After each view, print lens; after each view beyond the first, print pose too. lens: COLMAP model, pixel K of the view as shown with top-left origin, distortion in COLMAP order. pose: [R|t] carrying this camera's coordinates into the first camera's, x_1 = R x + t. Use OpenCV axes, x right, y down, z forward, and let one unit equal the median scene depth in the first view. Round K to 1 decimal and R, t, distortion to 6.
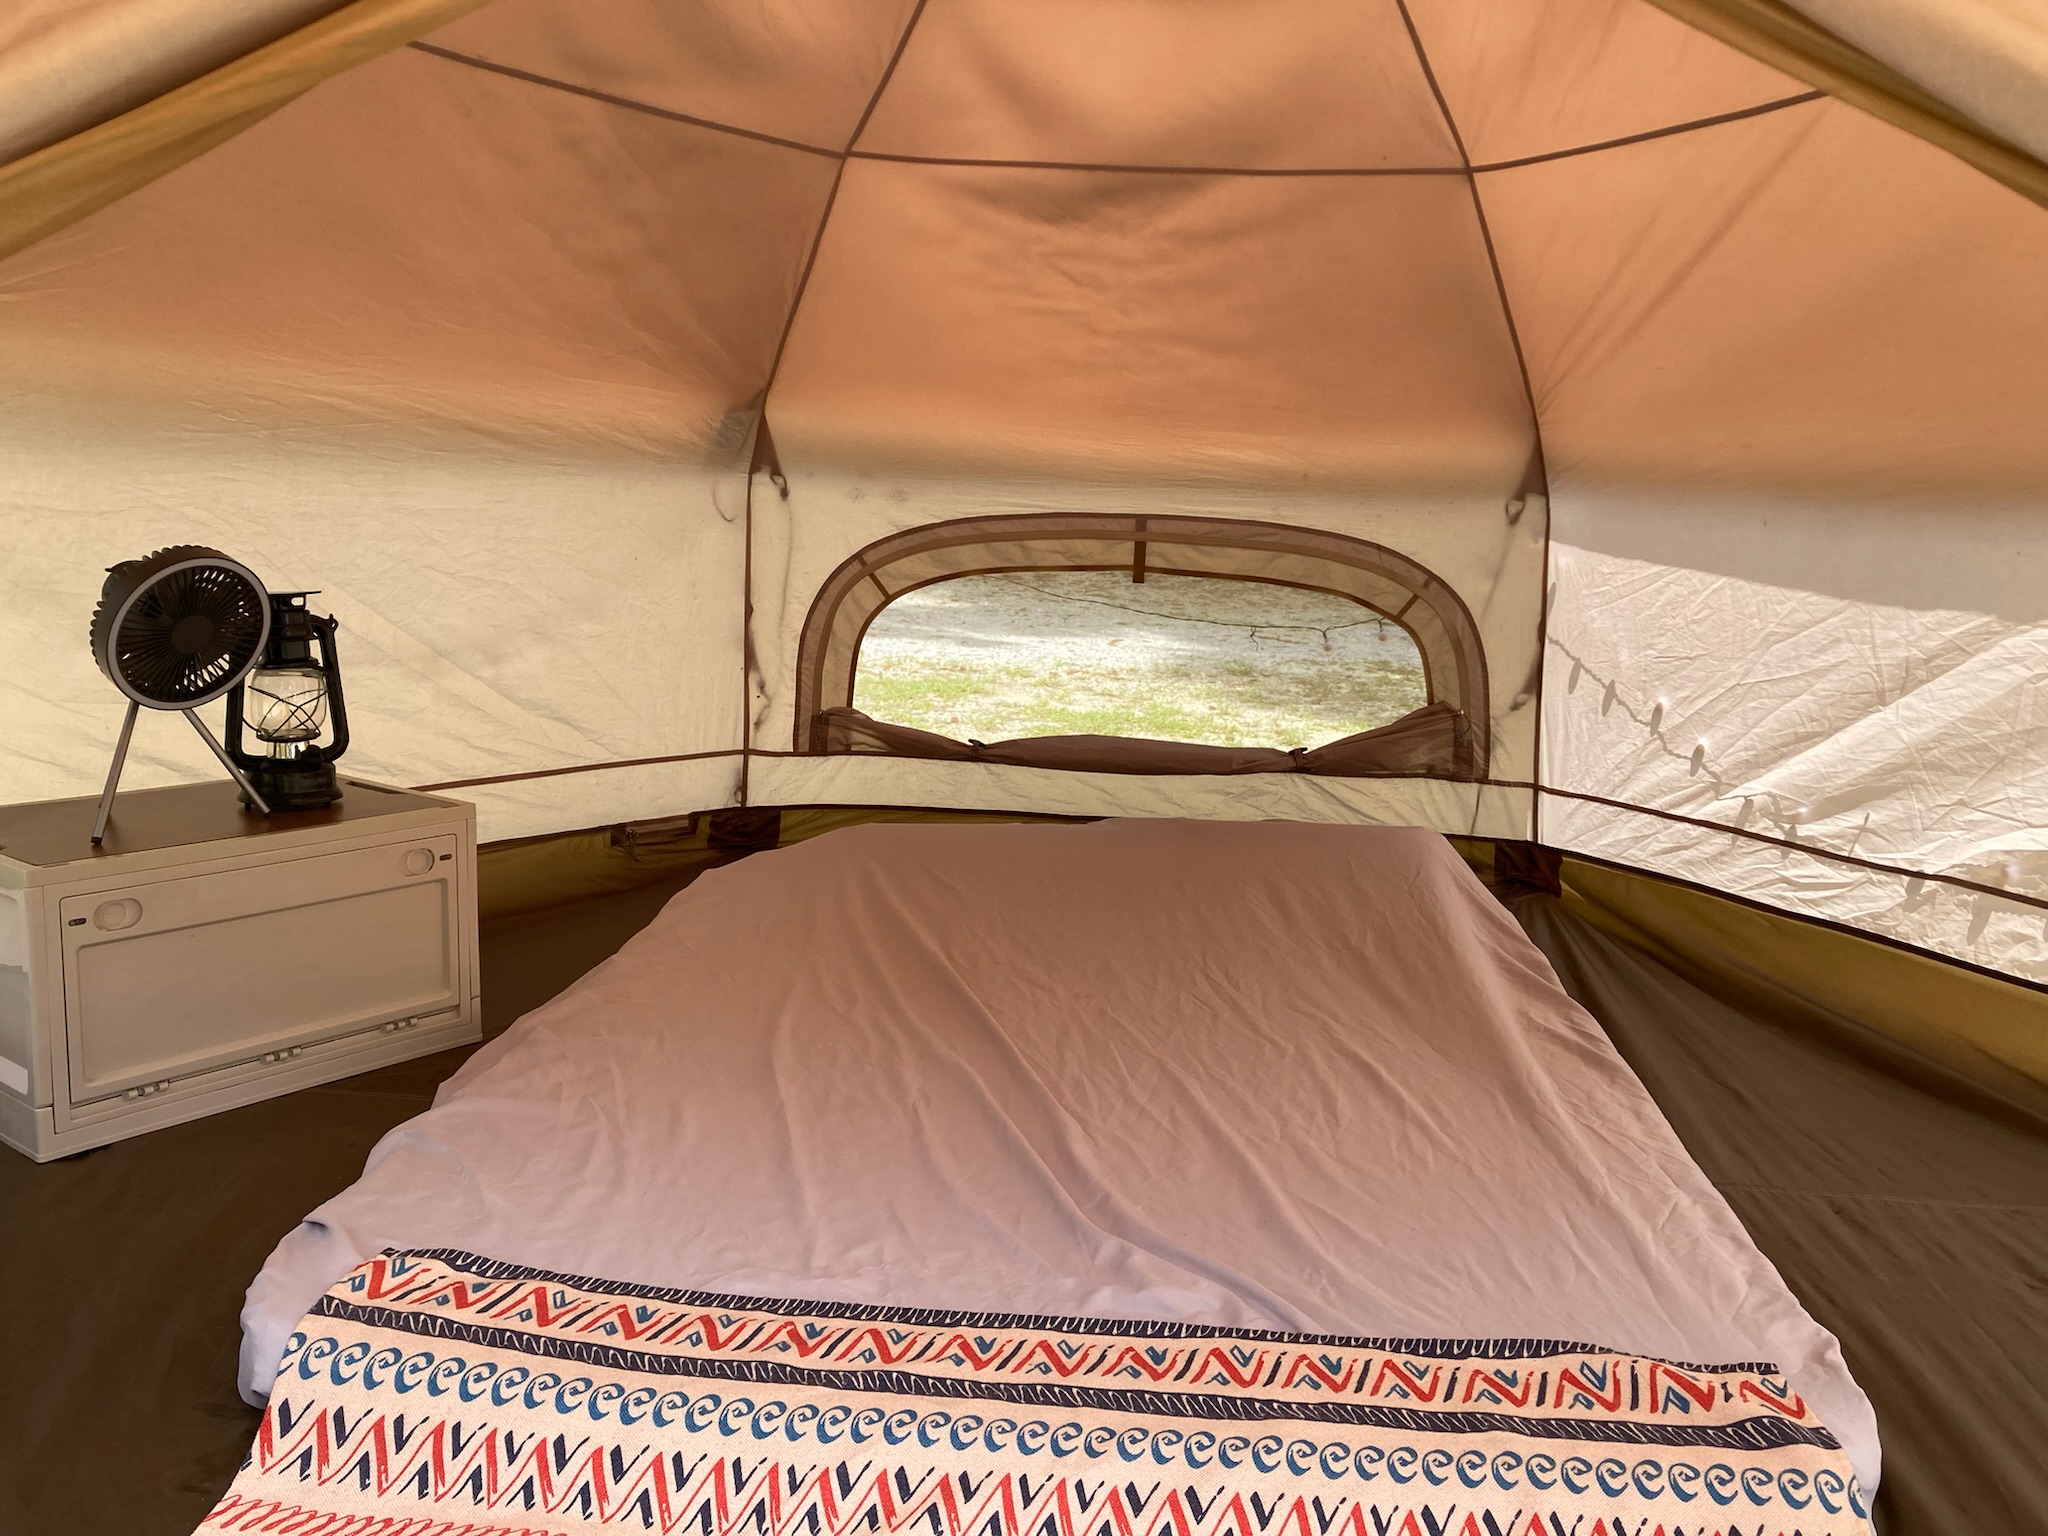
lens RADIAL K [[1699.7, 0, 1026.1], [0, 1699.7, 758.9], [0, 0, 1]] dist [0.071370, -0.029076]
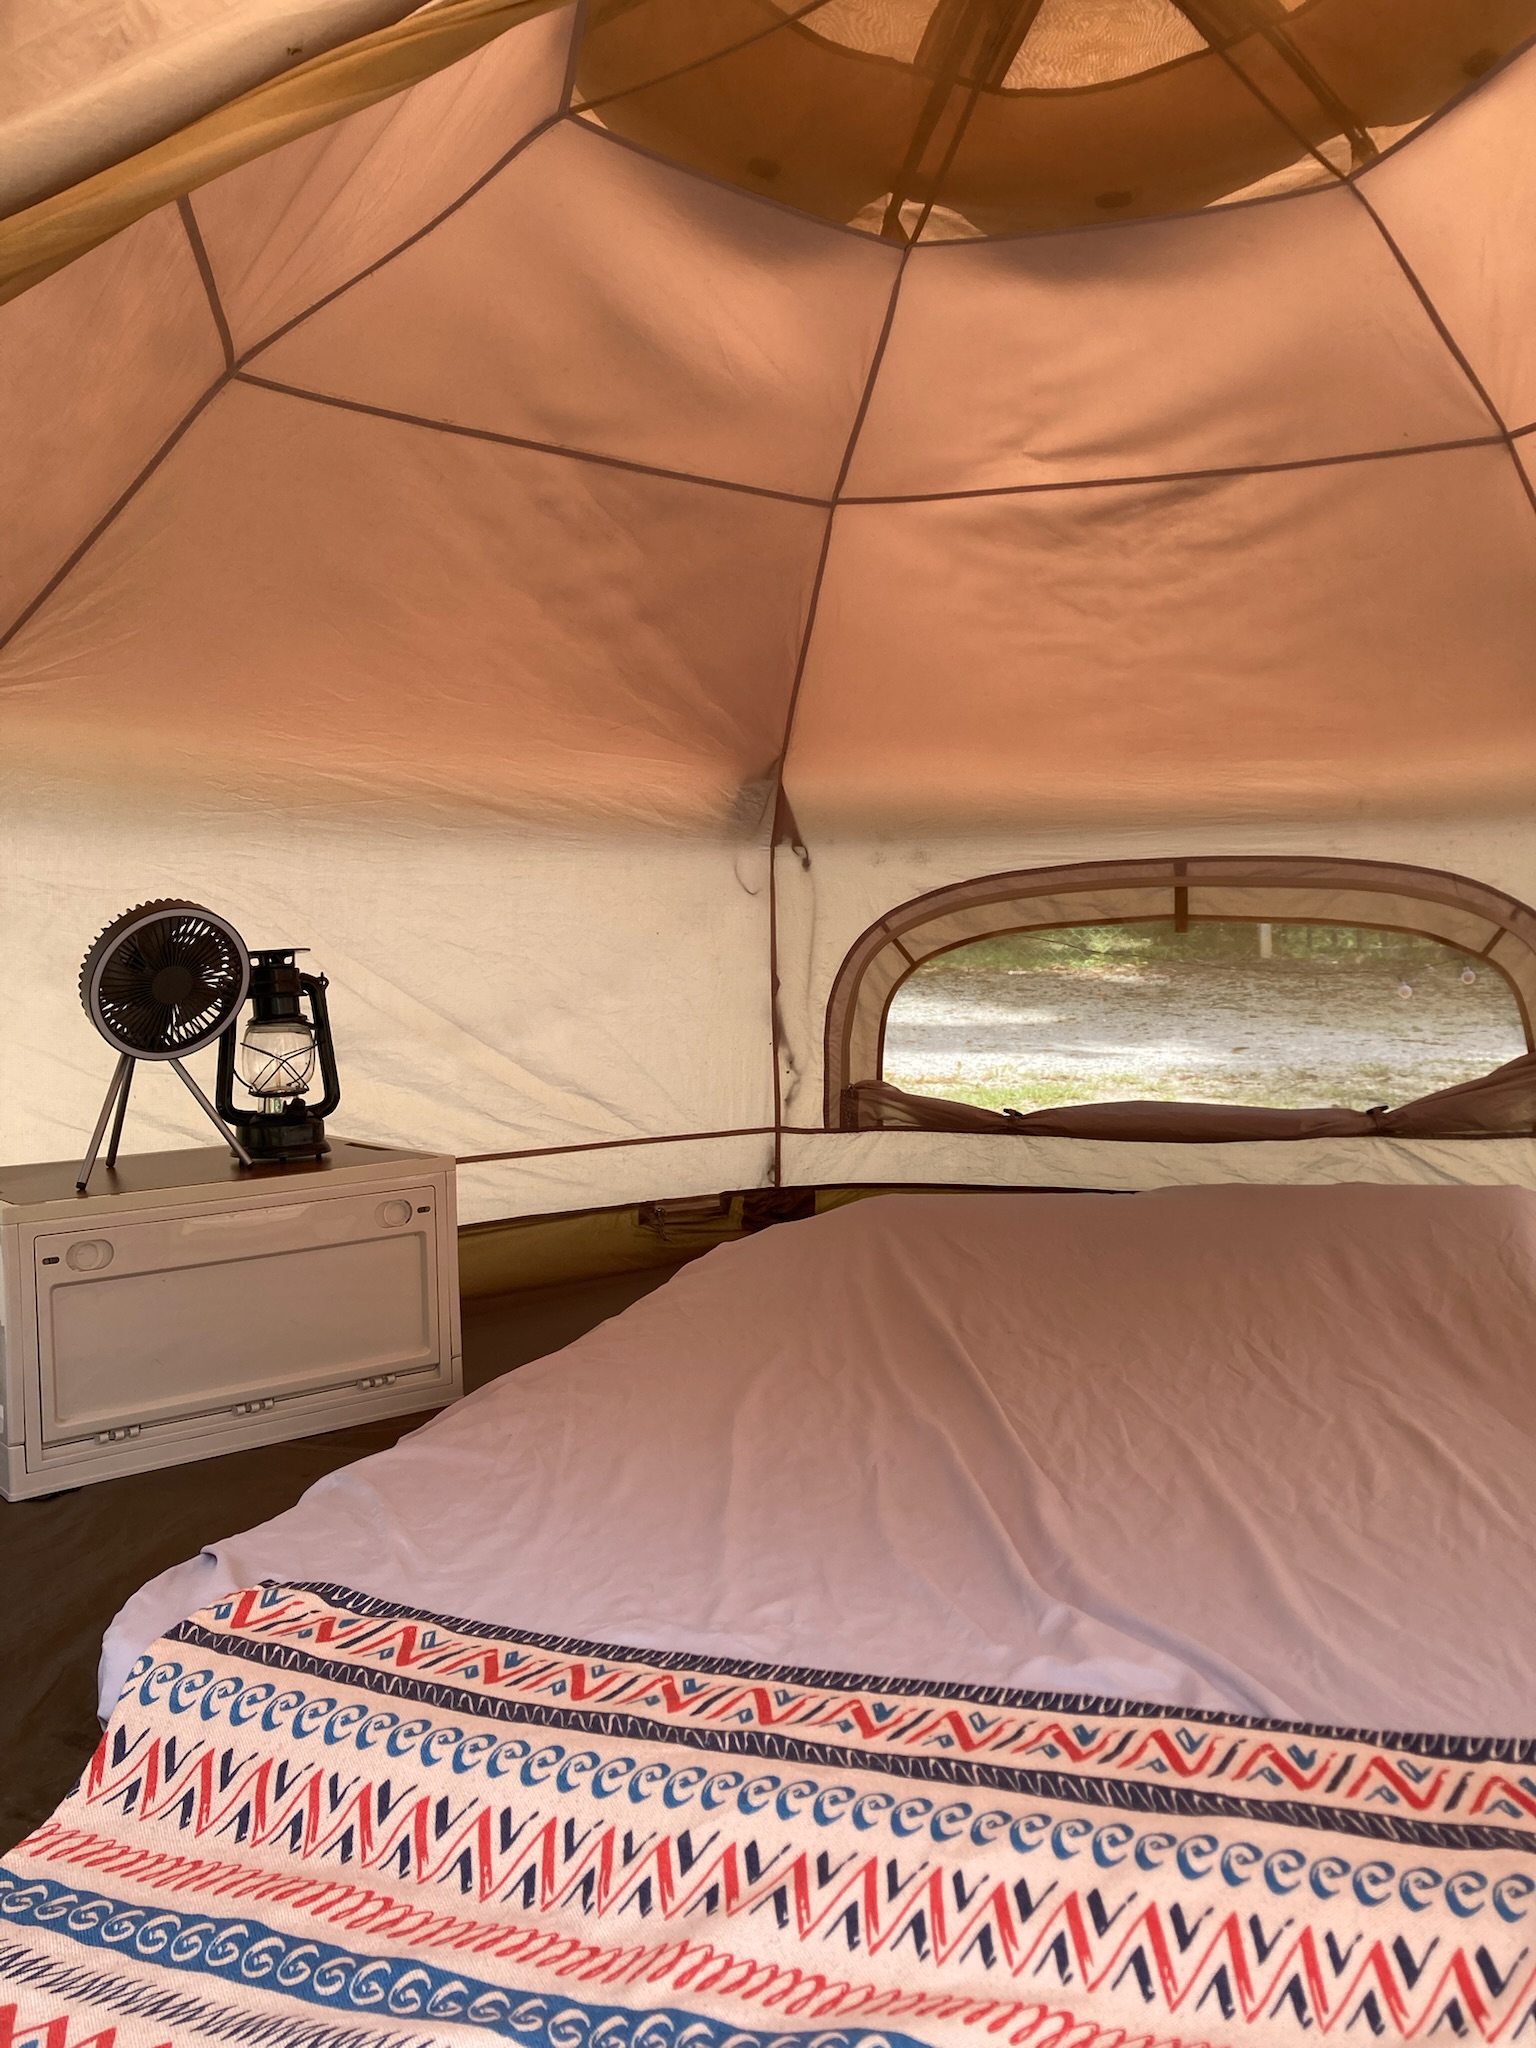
lens RADIAL K [[1699.7, 0, 800.4], [0, 1699.7, 1027.3], [0, 0, 1]] dist [0.071370, -0.029076]
pose [[0.974966, -0.041969, -0.218356, 0.085432], [0.018881, 0.994104, -0.106770, 0.056857], [0.221550, 0.099975, 0.970011, 0.075503]]
